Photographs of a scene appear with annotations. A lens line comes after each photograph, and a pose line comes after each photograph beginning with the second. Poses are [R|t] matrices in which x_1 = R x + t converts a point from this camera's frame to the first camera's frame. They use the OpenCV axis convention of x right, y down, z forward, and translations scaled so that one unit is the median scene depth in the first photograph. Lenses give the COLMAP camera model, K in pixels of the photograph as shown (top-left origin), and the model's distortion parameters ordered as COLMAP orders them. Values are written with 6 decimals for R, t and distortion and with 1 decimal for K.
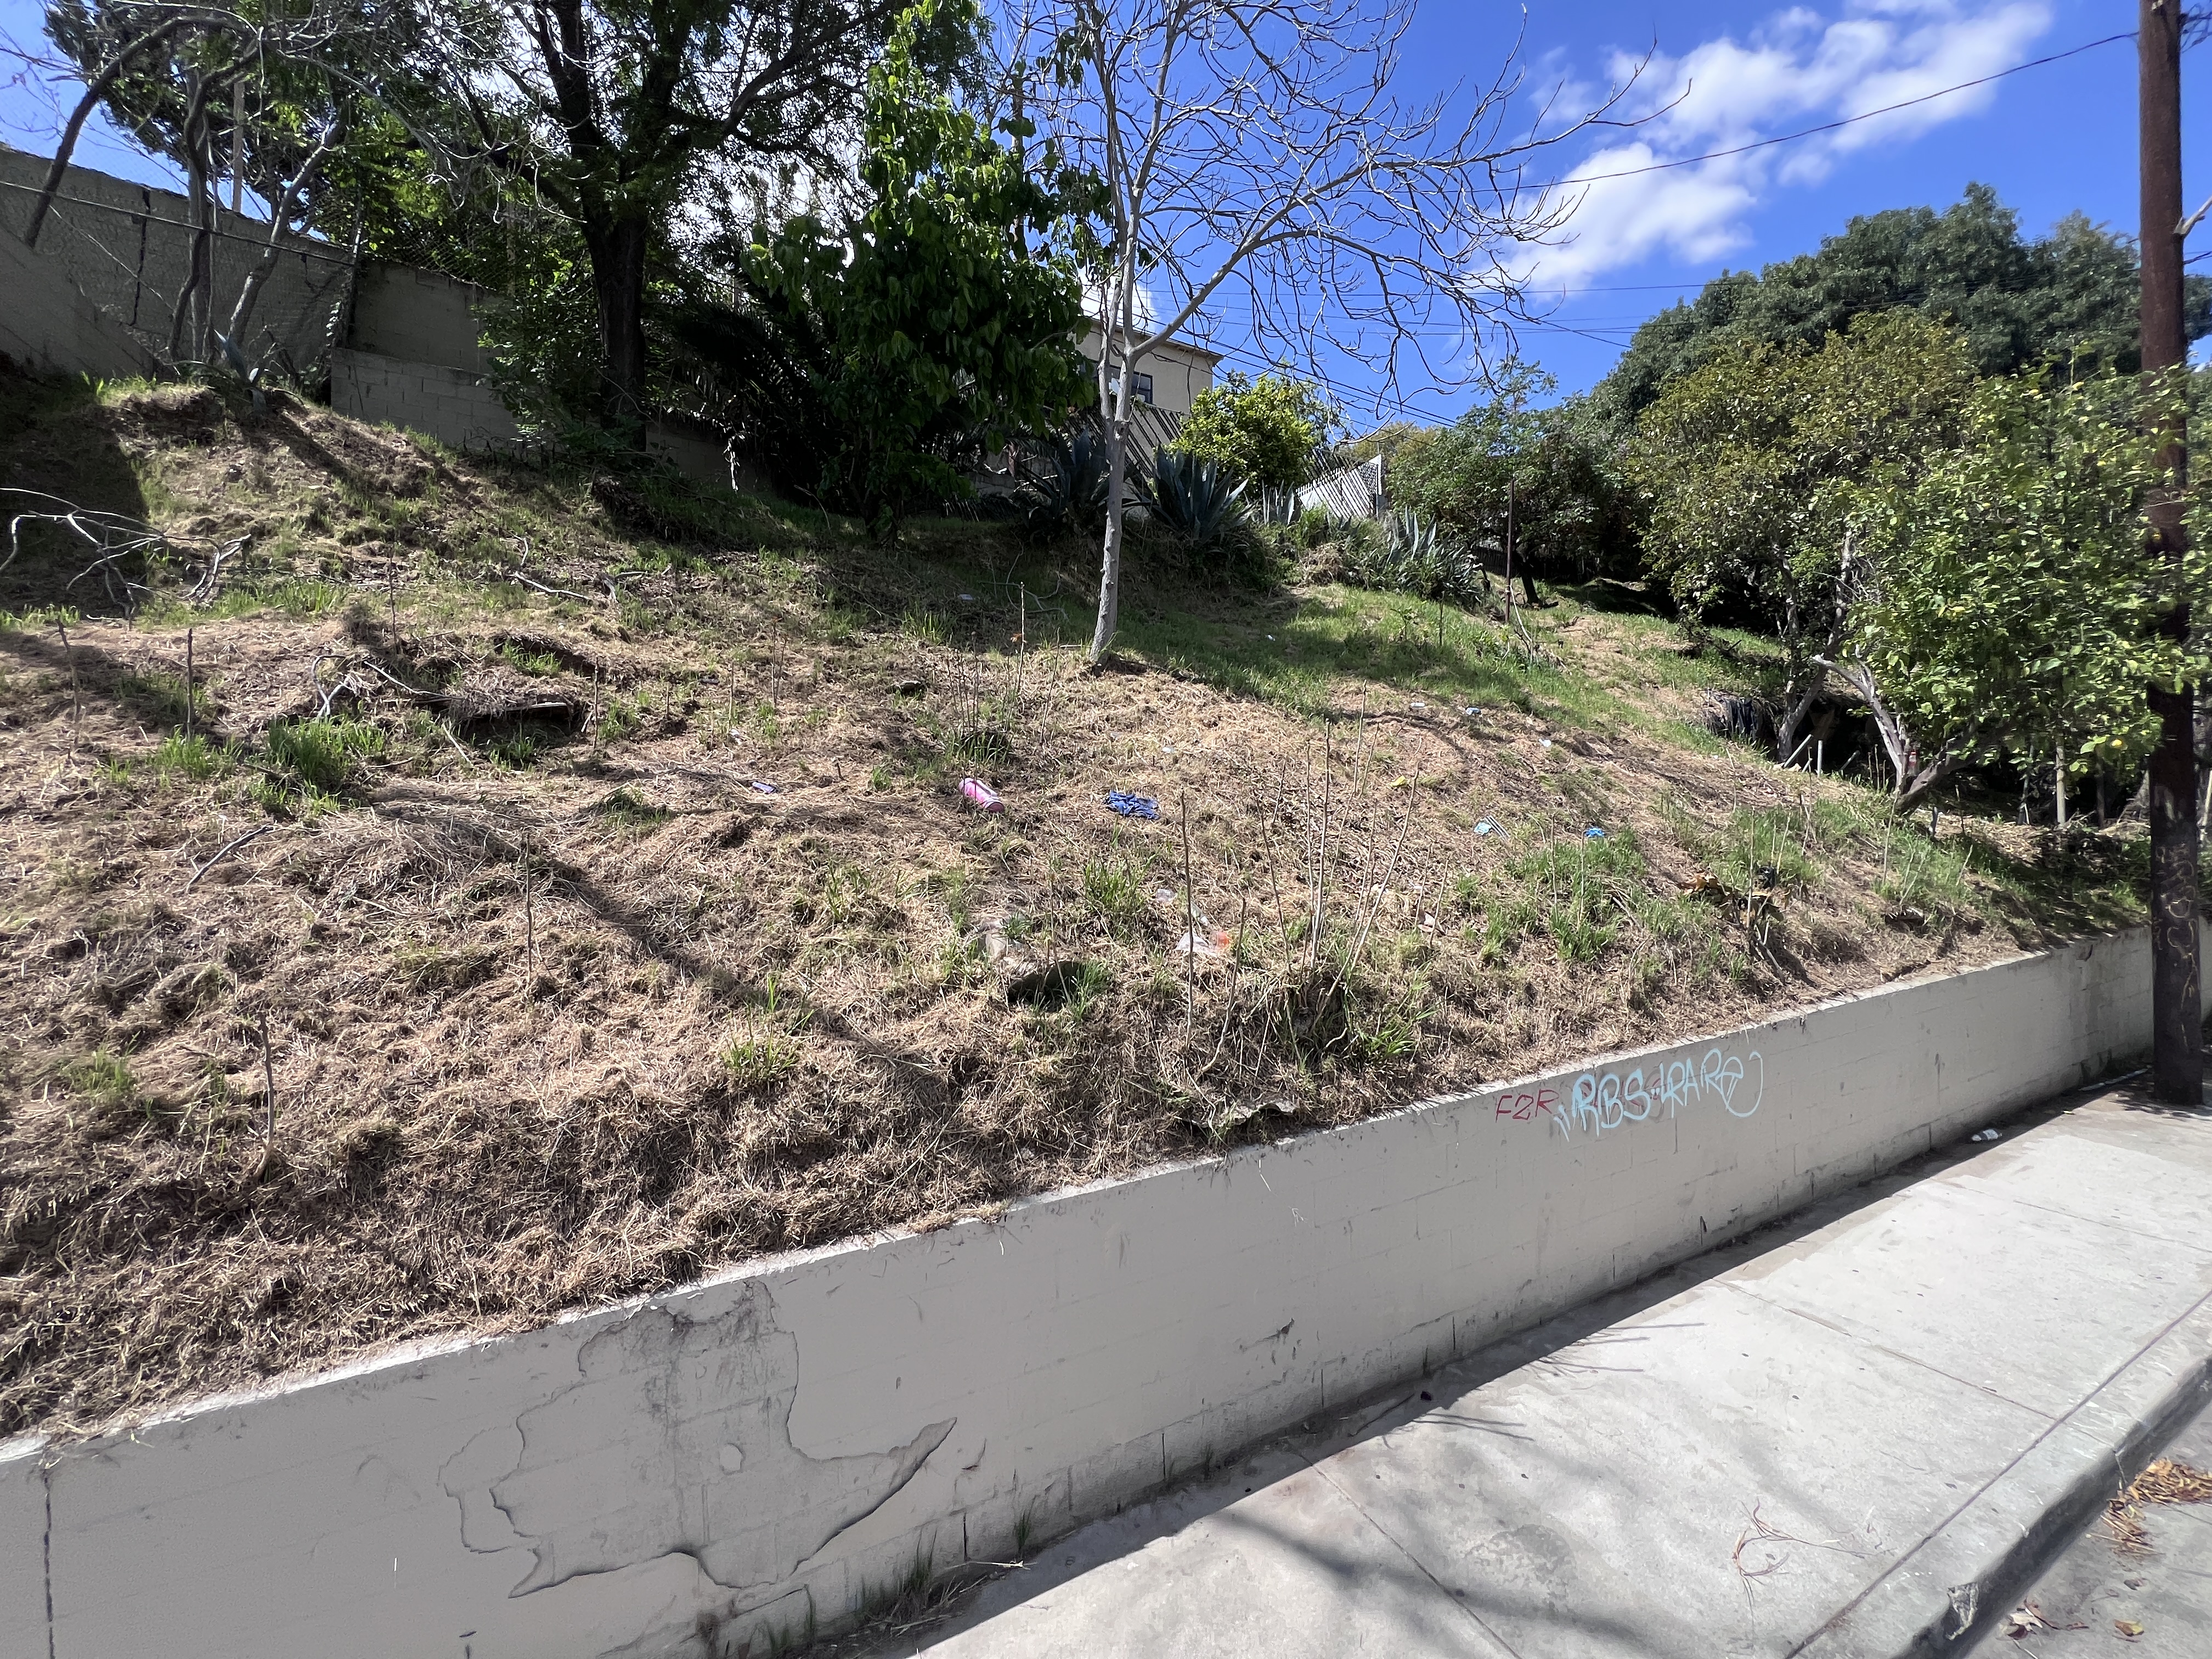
lens RADIAL K [[879.0, 0, 1106.0], [0, 879.0, 829.5], [0, 0, 1]] dist [-0.001028, 0.000505]
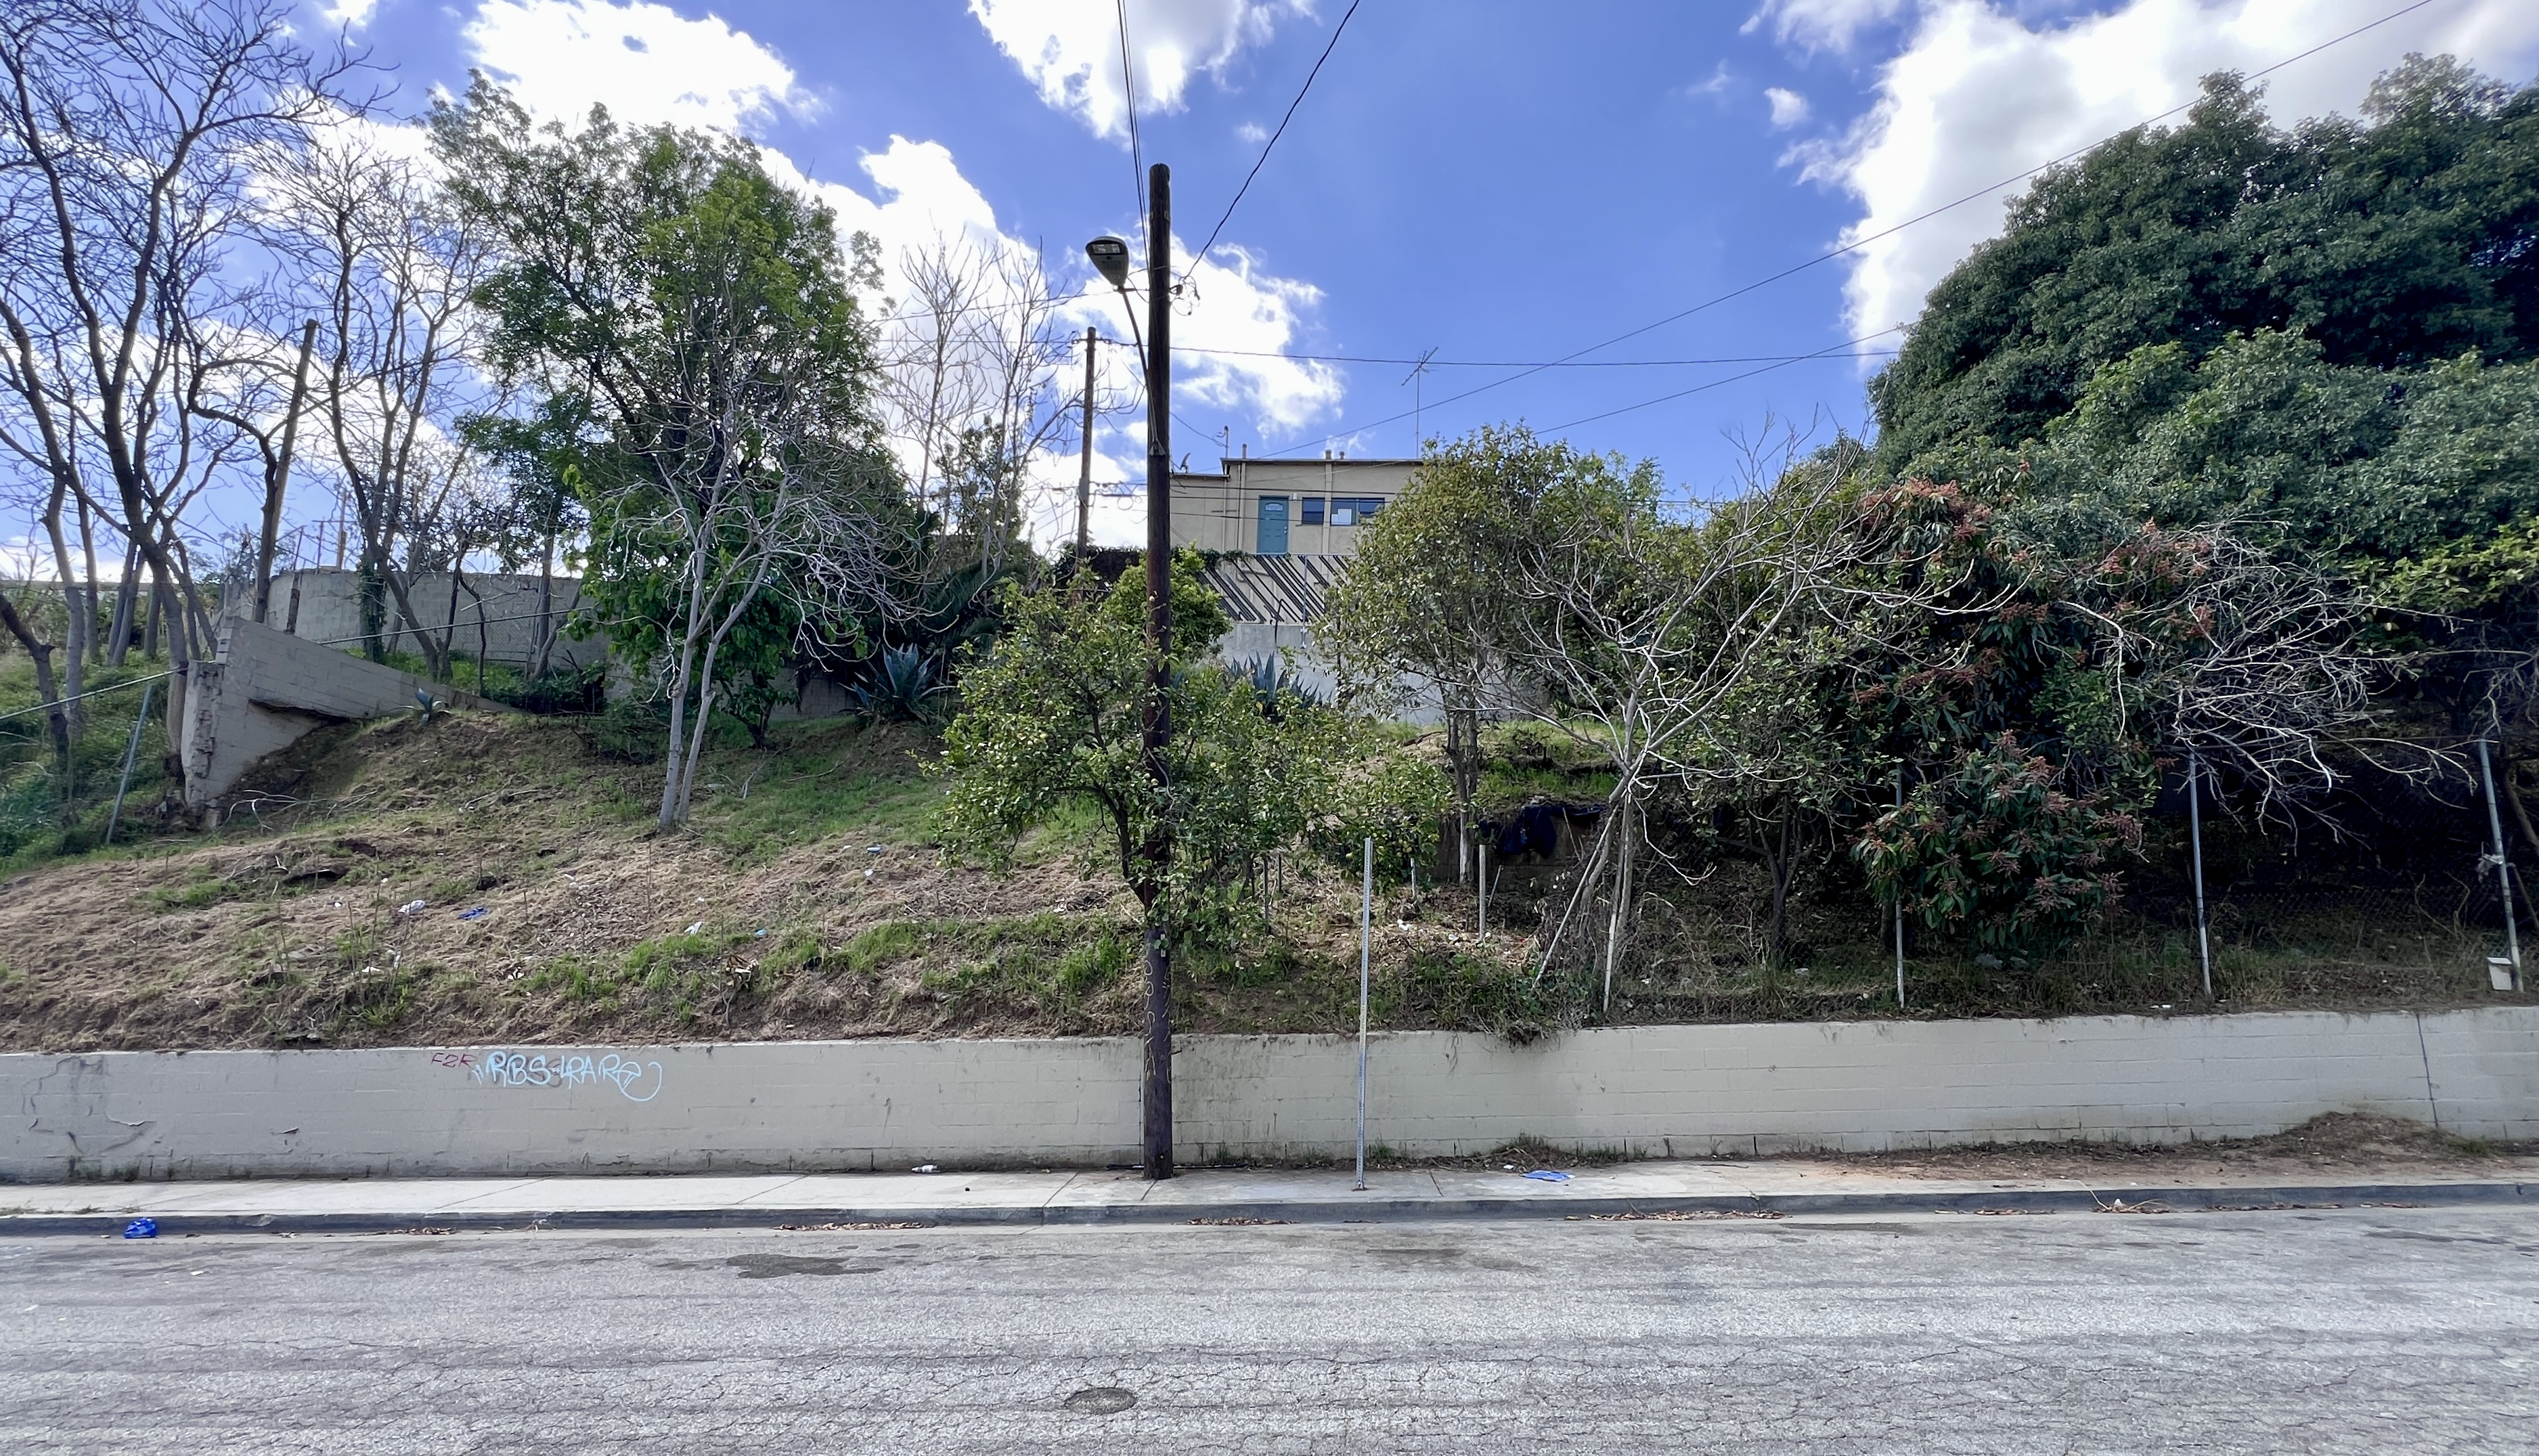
lens RADIAL K [[1080.6, 0, 1291.7], [0, 1080.6, 815.4], [0, 0, 1]] dist [-0.000964, 0.000717]
pose [[0.877277, -0.050294, -0.477343, 2.252865], [-0.022504, 0.989092, -0.145571, 0.053118], [0.479457, 0.138449, 0.866575, -0.192655]]
